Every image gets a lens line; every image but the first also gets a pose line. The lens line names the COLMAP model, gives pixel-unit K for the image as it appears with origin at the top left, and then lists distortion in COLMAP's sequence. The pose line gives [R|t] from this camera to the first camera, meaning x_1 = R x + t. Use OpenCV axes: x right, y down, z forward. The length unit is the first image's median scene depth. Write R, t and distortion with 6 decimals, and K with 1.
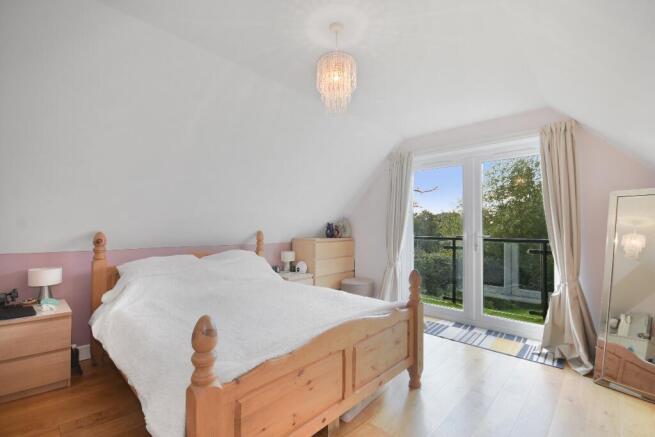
lens RADIAL K [[287.6, 0, 327.0], [0, 287.6, 224.4], [0, 0, 1]] dist [-0.023491, -0.000142]
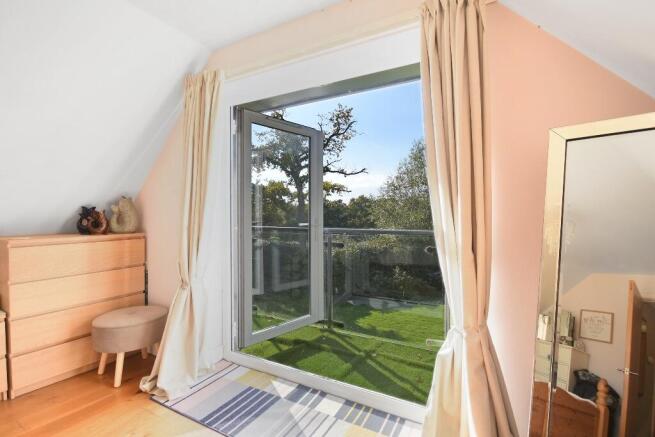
lens RADIAL K [[316.7, 0, 327.5], [0, 316.7, 218.5], [0, 0, 1]] dist [-0.002219, -0.000429]
pose [[0.974231, -0.010024, 0.225328, 0.416502], [0.004362, 0.999662, 0.025611, 0.005642], [-0.225509, -0.023968, 0.973946, 0.444068]]
